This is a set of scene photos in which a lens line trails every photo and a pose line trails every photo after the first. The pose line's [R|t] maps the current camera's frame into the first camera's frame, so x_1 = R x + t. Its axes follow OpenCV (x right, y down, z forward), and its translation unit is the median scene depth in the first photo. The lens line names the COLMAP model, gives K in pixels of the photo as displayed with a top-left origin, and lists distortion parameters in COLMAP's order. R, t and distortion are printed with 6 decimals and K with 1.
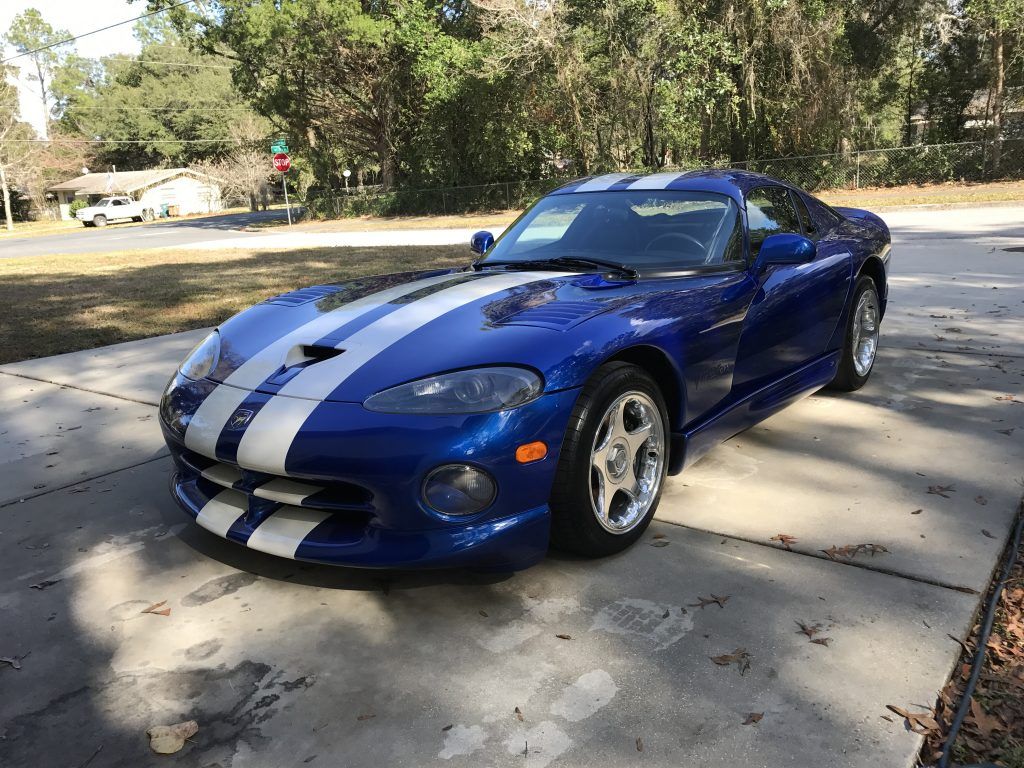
lens RADIAL K [[837.7, 0, 511.7], [0, 837.7, 379.0], [0, 0, 1]] dist [0.019460, -0.009403]
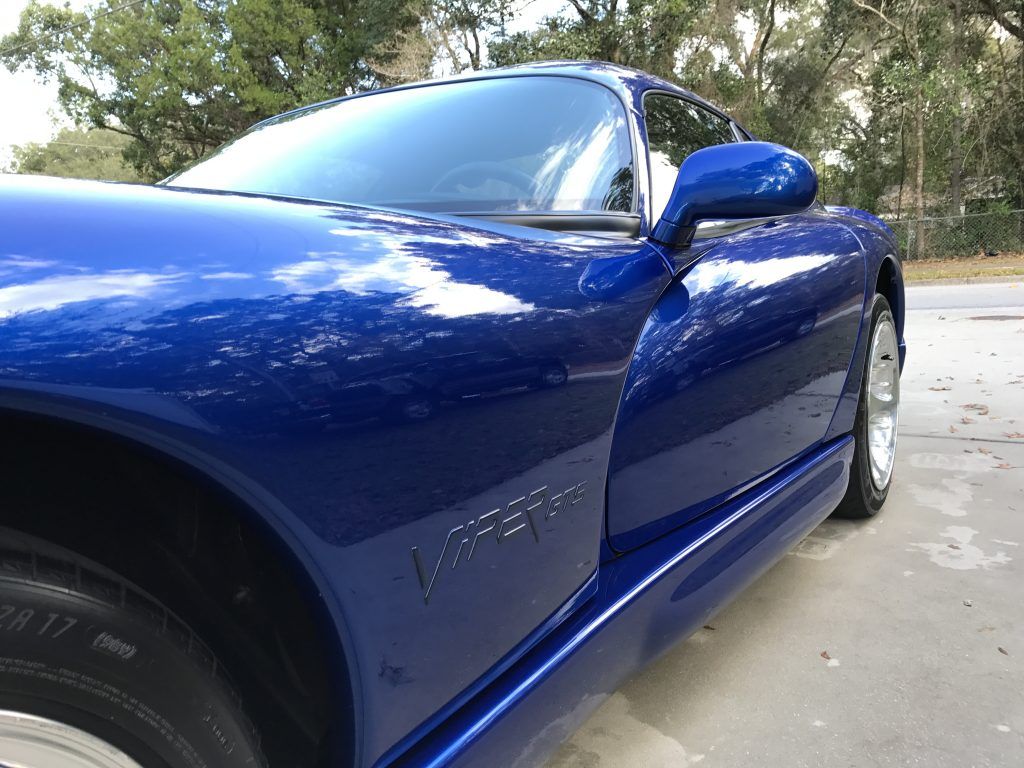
lens RADIAL K [[837.7, 0, 508.1], [0, 837.7, 392.8], [0, 0, 1]] dist [0.019460, -0.009403]
pose [[0.996876, -0.002888, 0.078932, 0.027468], [0.010245, 0.995616, -0.092968, -0.003048], [-0.078318, 0.093486, 0.992535, 0.092624]]
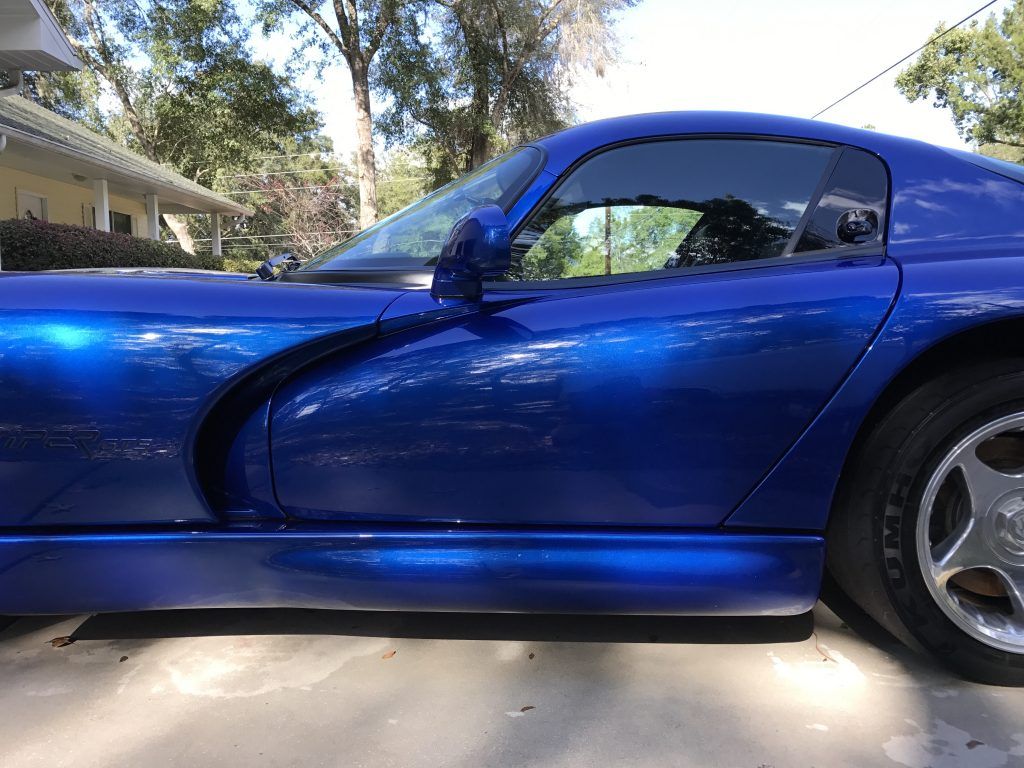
lens RADIAL K [[837.7, 0, 513.3], [0, 837.7, 375.9], [0, 0, 1]] dist [0.019460, -0.009403]
pose [[0.614617, 0.115624, -0.780306, 0.100308], [-0.212024, 0.977012, -0.022231, -0.011392], [0.759797, 0.179107, 0.625003, 0.110887]]
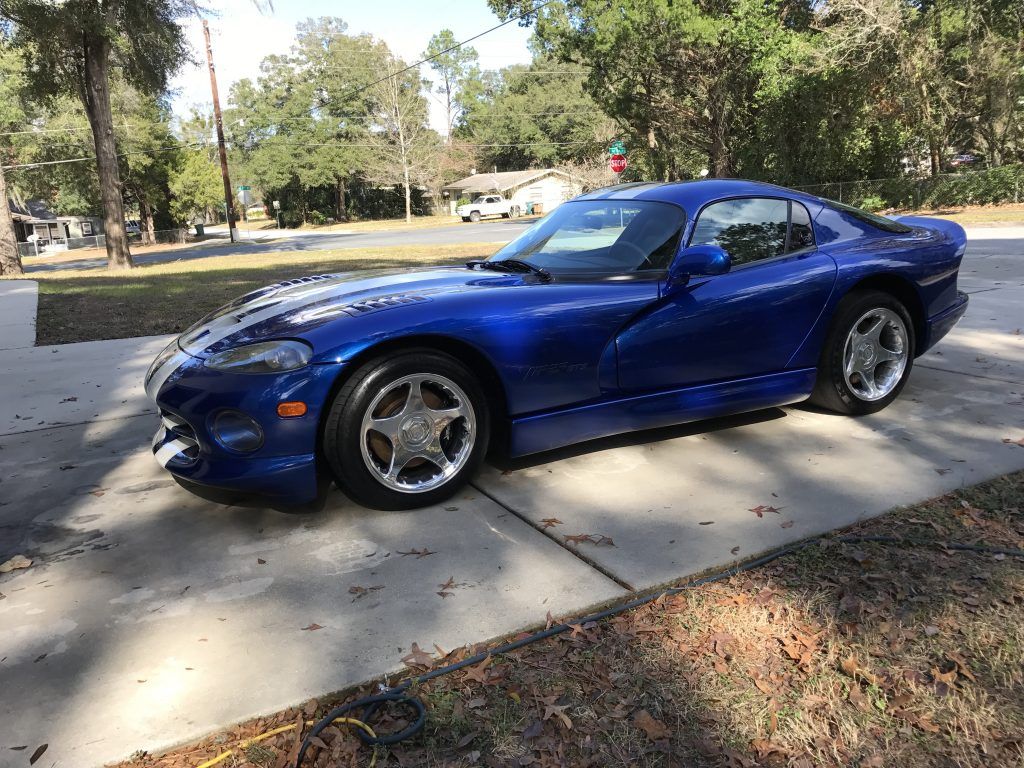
lens RADIAL K [[837.7, 0, 516.8], [0, 837.7, 385.6], [0, 0, 1]] dist [0.019460, -0.009403]
pose [[0.910689, 0.100491, -0.400683, 0.079685], [-0.097033, 0.994859, 0.028967, -0.001580], [0.401534, 0.012499, 0.915759, -0.002273]]
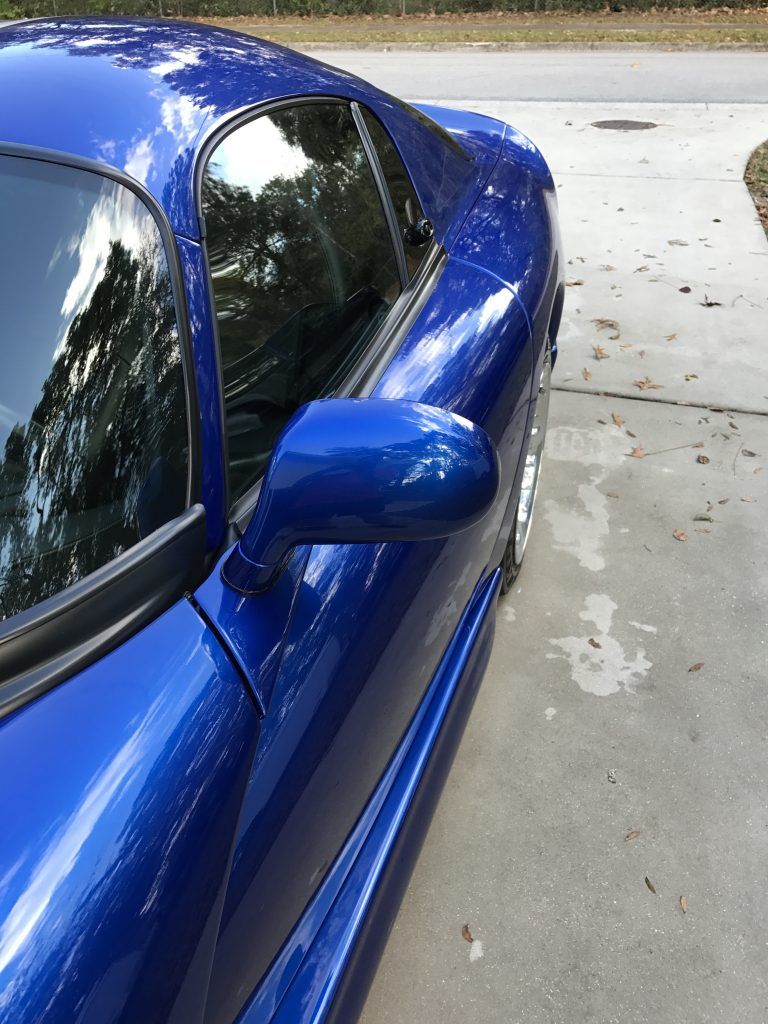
lens RADIAL K [[837.7, 0, 384.4], [0, 837.7, 510.4], [0, 0, 1]] dist [0.019460, -0.009403]
pose [[0.930387, -0.145696, 0.336381, 0.037211], [0.030704, 0.945373, 0.324542, -0.031946], [-0.365290, -0.291622, 0.884036, 0.117840]]
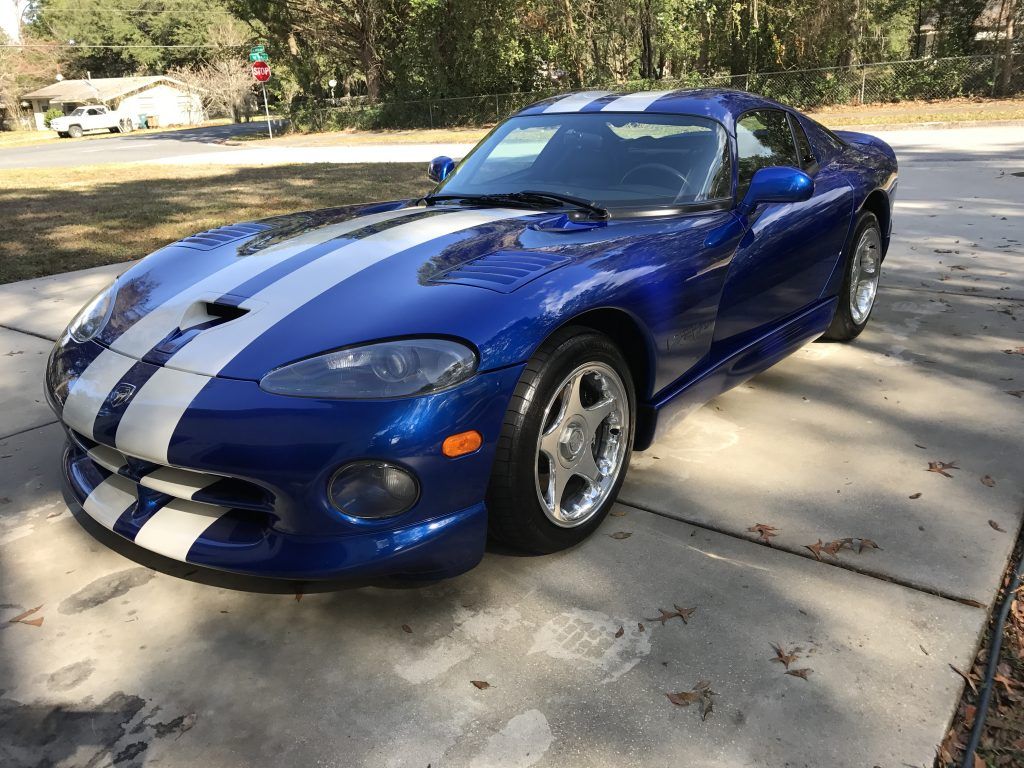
lens RADIAL K [[837.7, 0, 512.9], [0, 837.7, 385.0], [0, 0, 1]] dist [0.019460, -0.009403]
pose [[0.999939, 0.005140, 0.009747, 0.006295], [-0.006120, 0.994630, 0.103316, -0.005419], [-0.009164, -0.103369, 0.994601, 0.017149]]
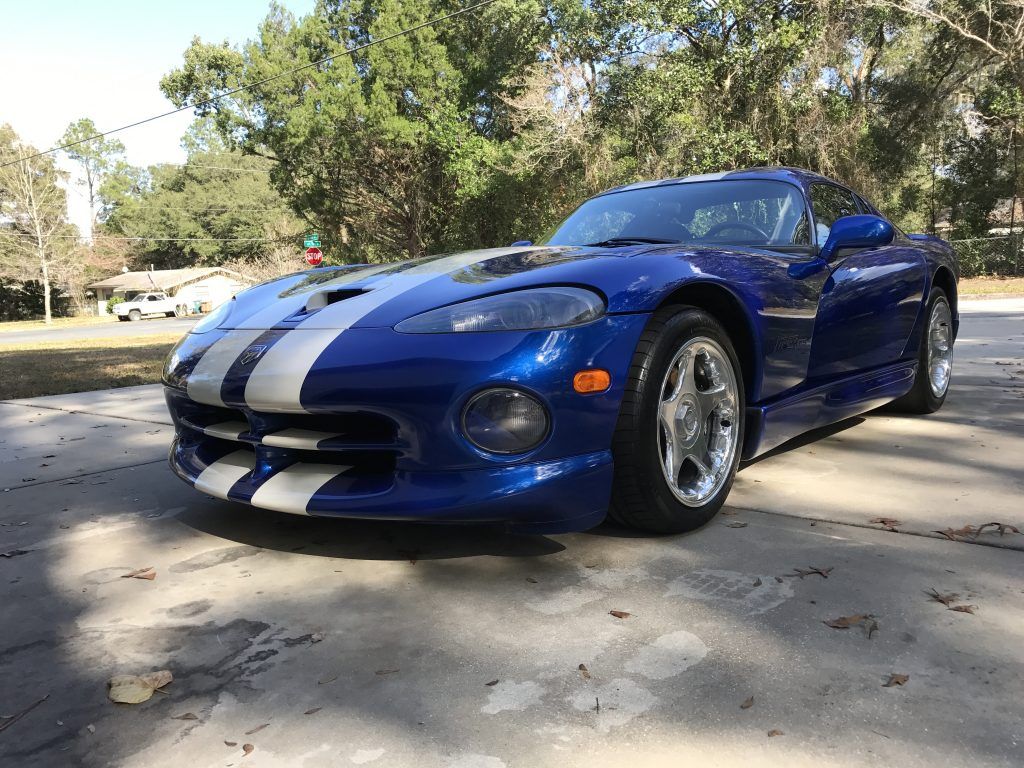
lens RADIAL K [[837.7, 0, 510.6], [0, 837.7, 380.1], [0, 0, 1]] dist [0.019460, -0.009403]
pose [[0.999455, 0.016142, -0.028794, -0.003255], [-0.019577, 0.992177, -0.123293, 0.018247], [0.026579, 0.123790, 0.991952, 0.015880]]
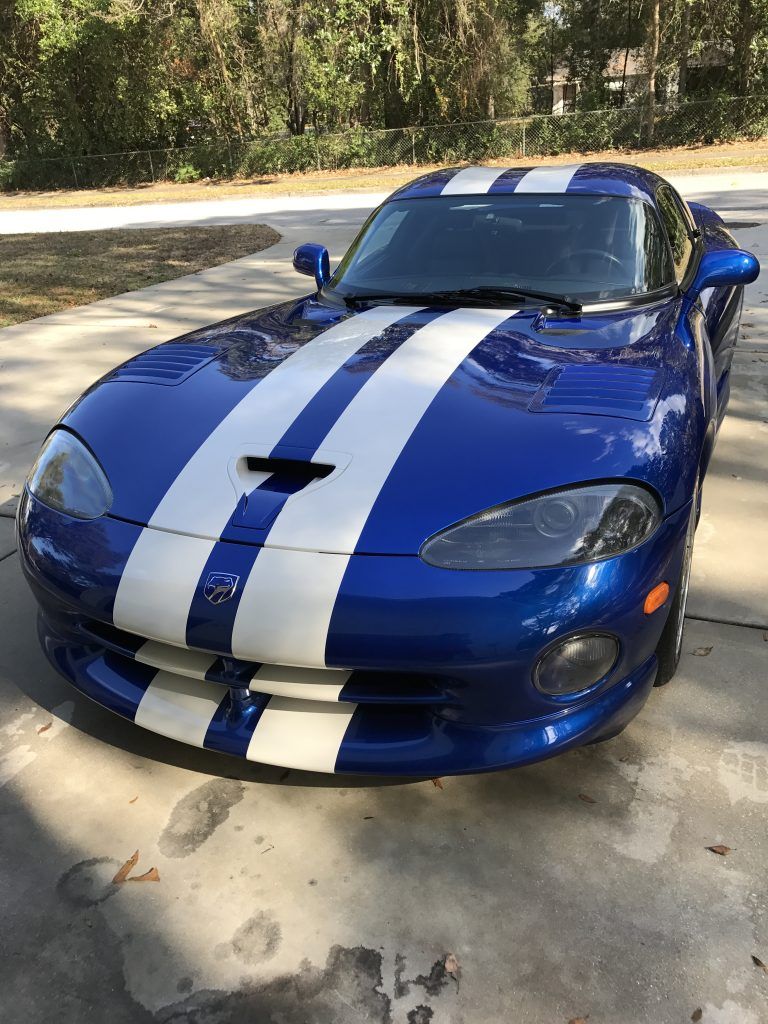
lens RADIAL K [[837.7, 0, 383.8], [0, 837.7, 510.7], [0, 0, 1]] dist [0.019460, -0.009403]
pose [[0.962459, -0.111540, 0.247452, -0.037085], [0.065673, 0.980271, 0.186429, -0.013810], [-0.263364, -0.163179, 0.950795, 0.034157]]
